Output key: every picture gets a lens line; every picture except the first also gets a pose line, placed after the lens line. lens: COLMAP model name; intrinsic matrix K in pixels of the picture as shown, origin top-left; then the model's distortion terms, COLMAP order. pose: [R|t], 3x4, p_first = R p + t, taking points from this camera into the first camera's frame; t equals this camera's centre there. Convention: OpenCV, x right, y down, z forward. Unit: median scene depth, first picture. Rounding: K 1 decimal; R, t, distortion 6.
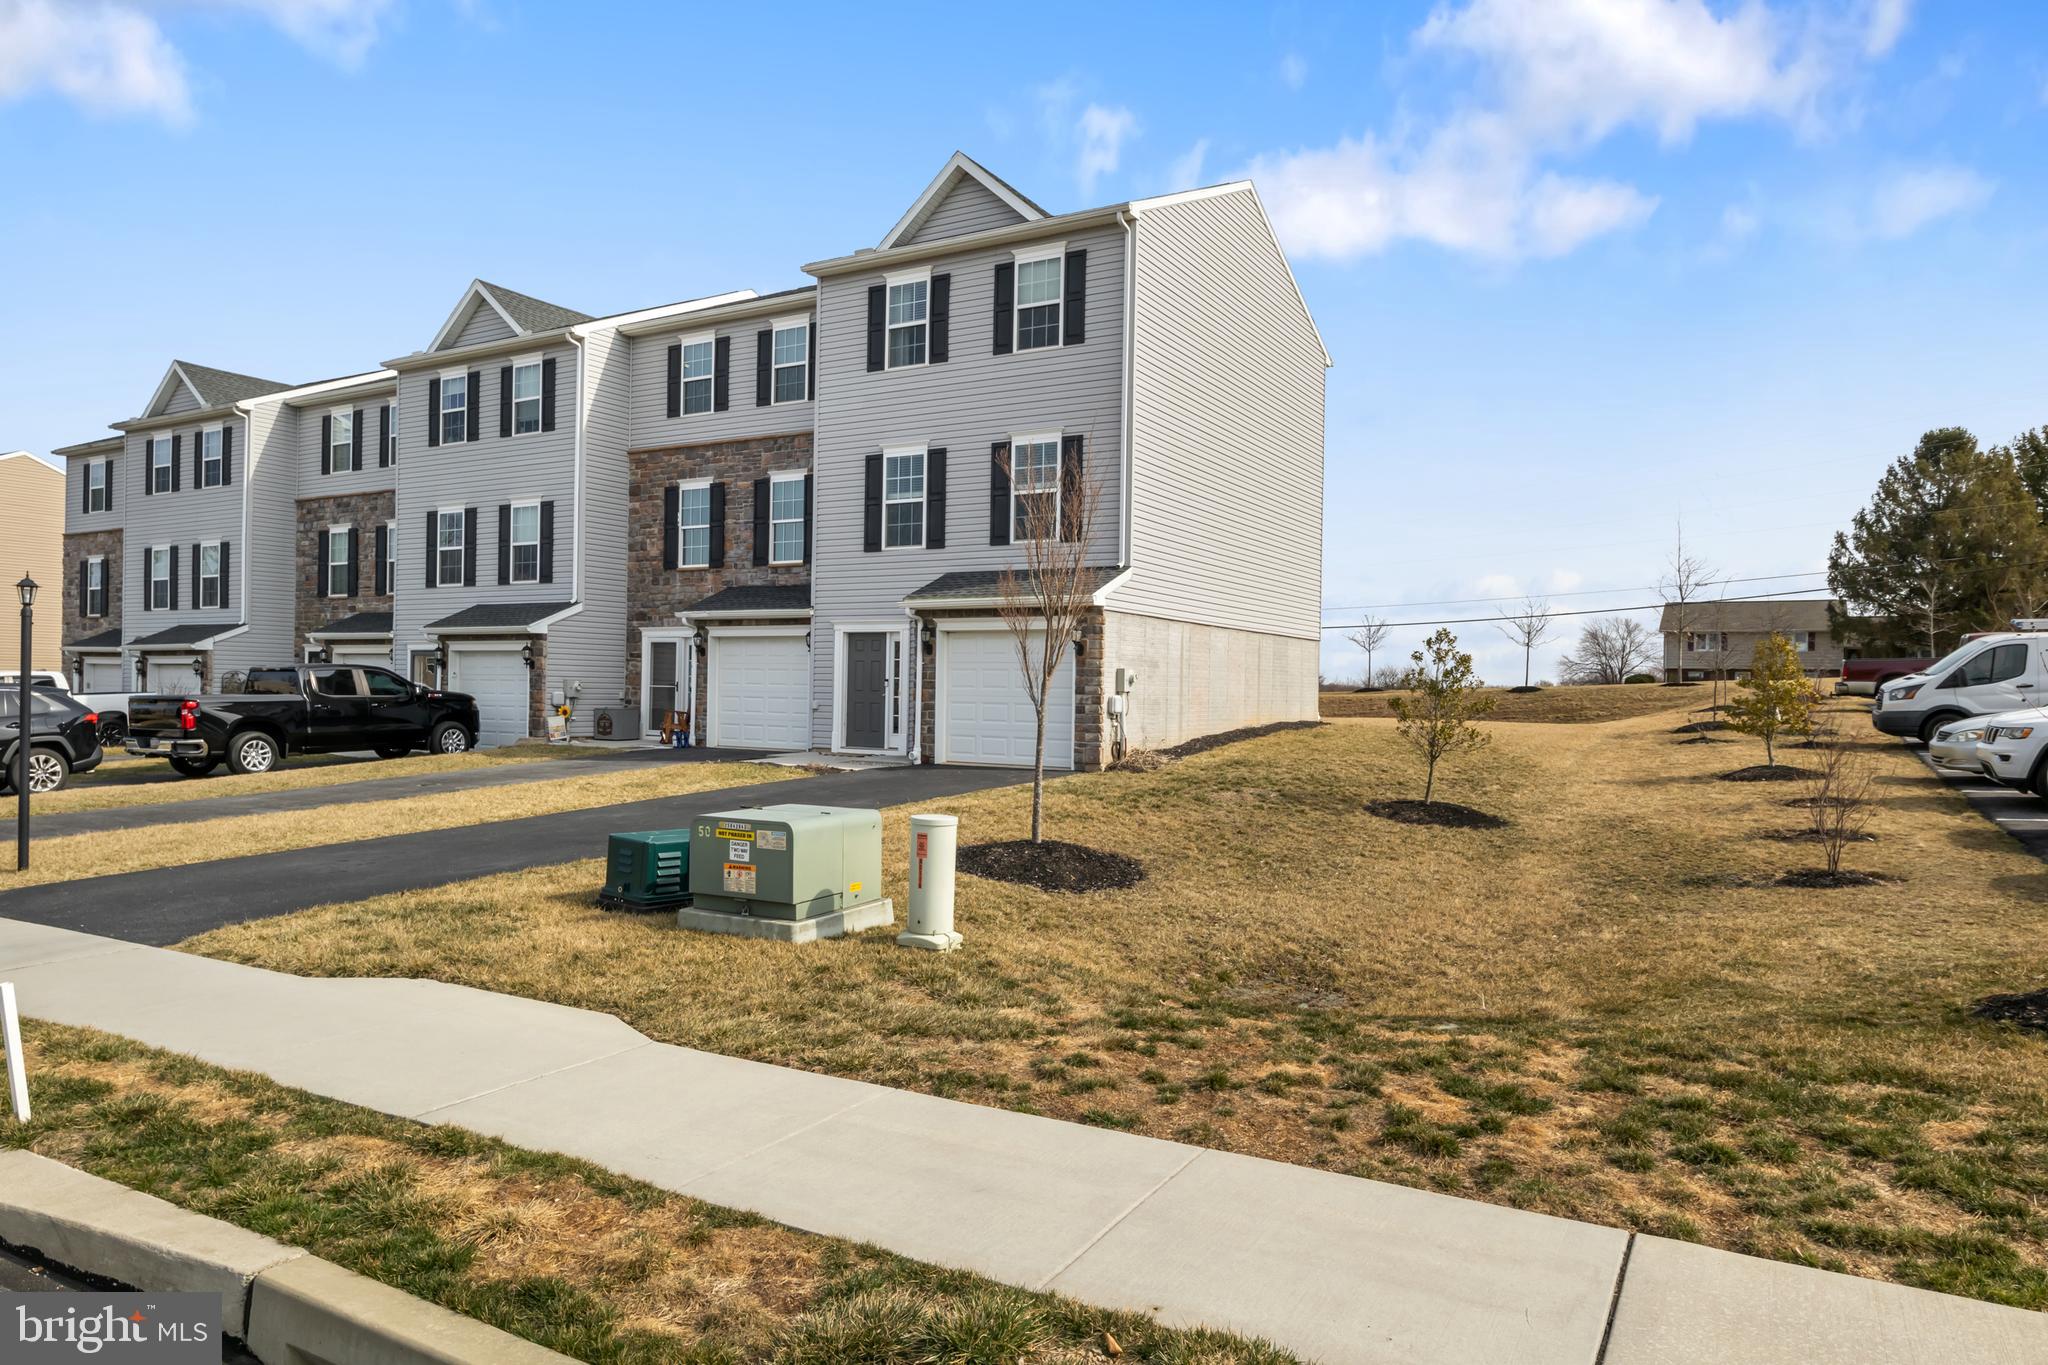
lens RADIAL K [[1300.6, 0, 1021.2], [0, 1300.6, 683.4], [0, 0, 1]] dist [0.003560, 0.001033]
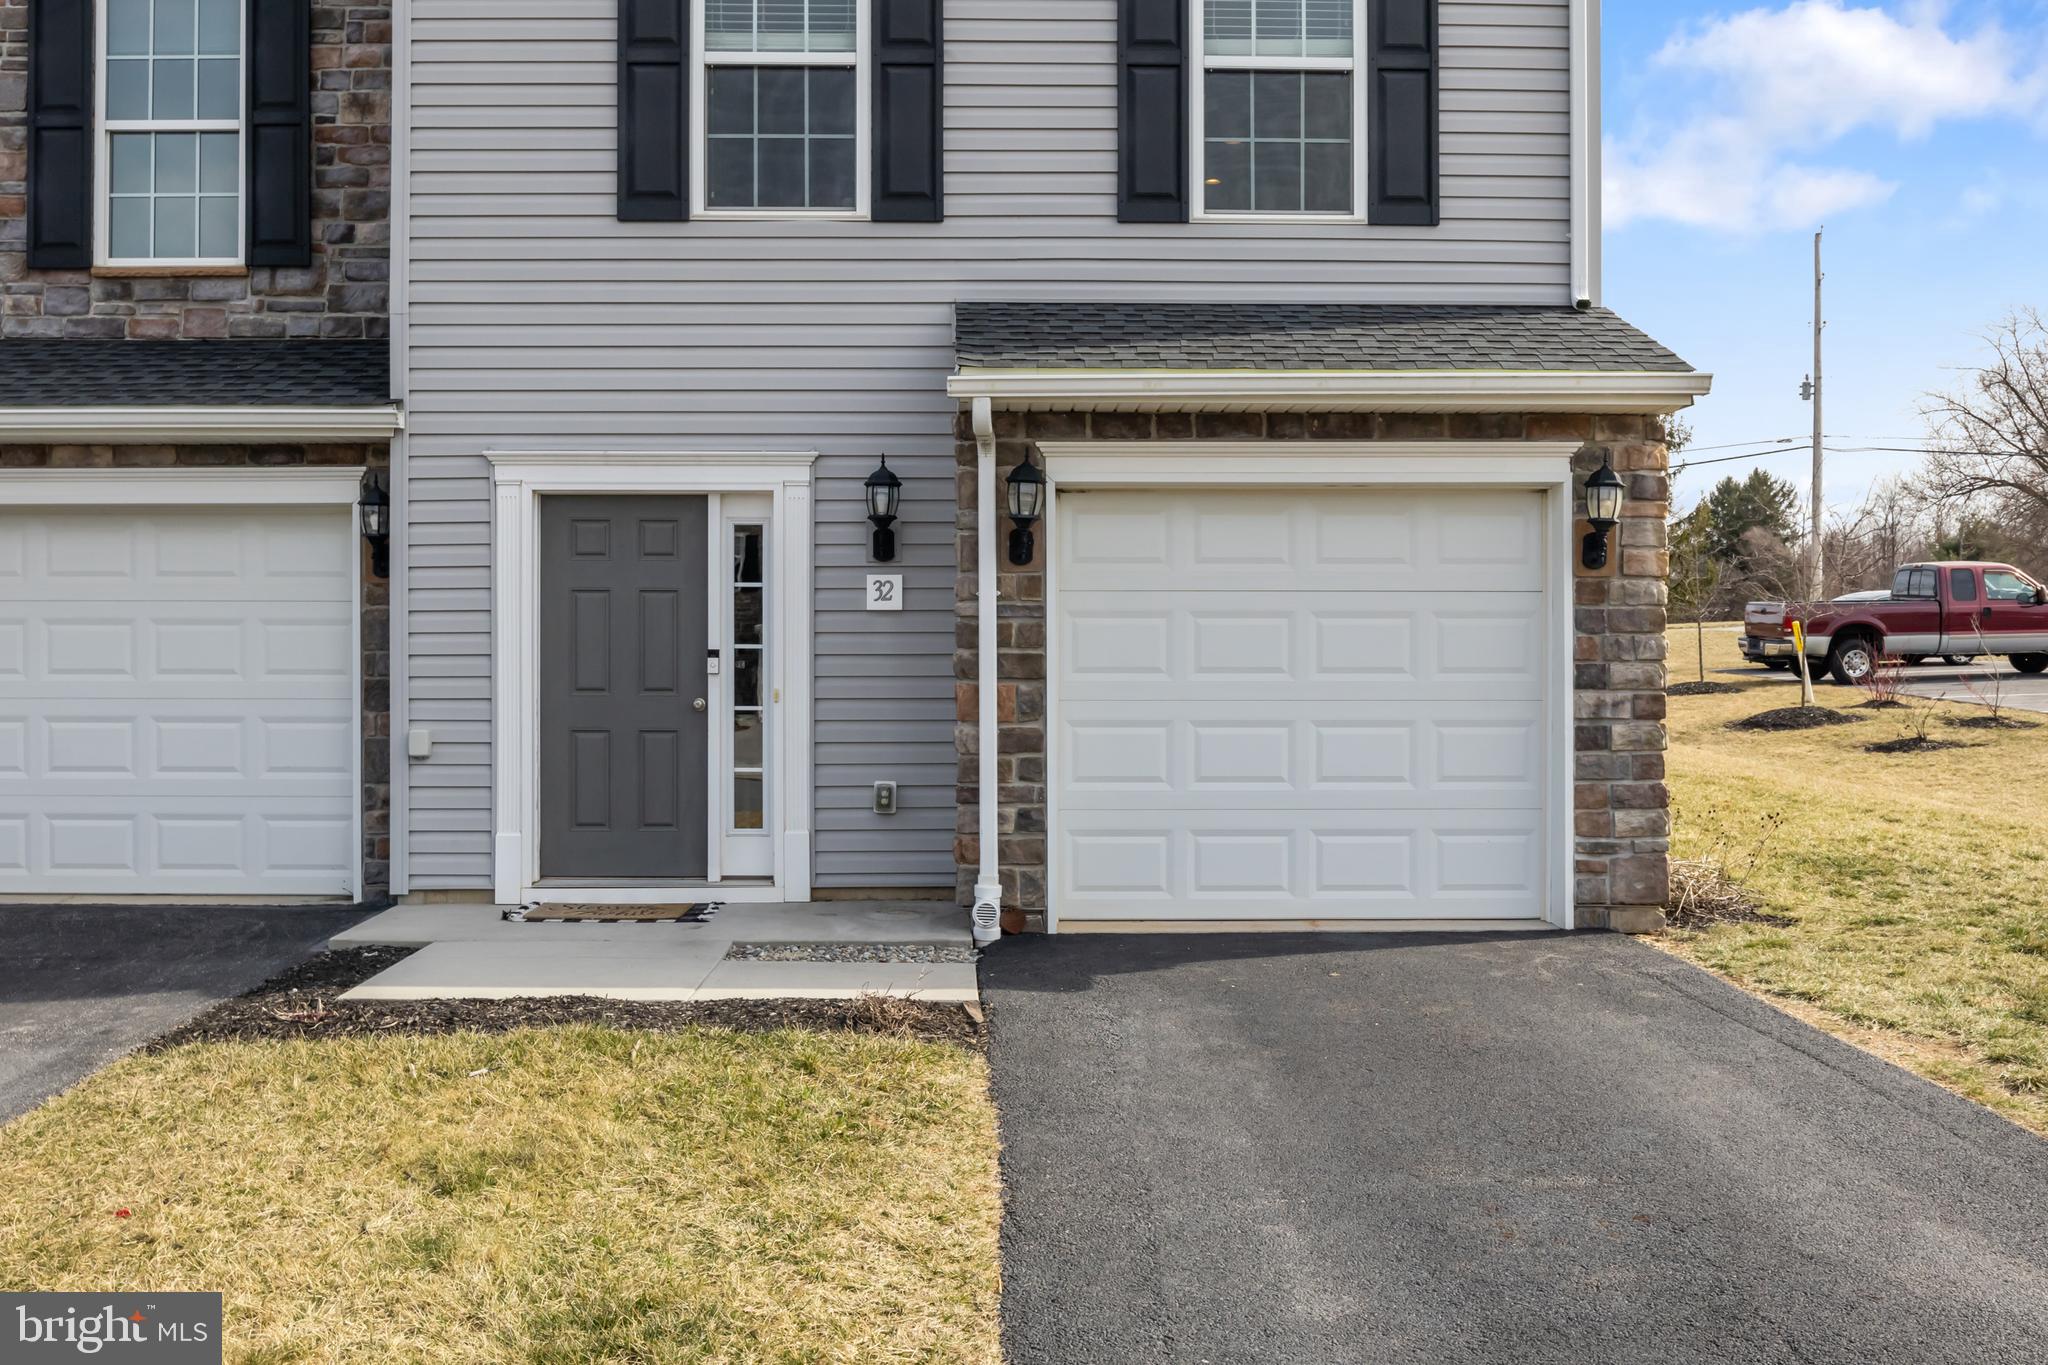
lens RADIAL K [[1920.1, 0, 1024.3], [0, 1920.1, 688.2], [0, 0, 1]] dist [-0.015748, 0.000000]
pose [[0.852433, -0.021118, 0.522410, -0.277135], [0.011060, 0.999689, 0.022365, -0.003453], [-0.522720, -0.013286, 0.852401, 0.589485]]
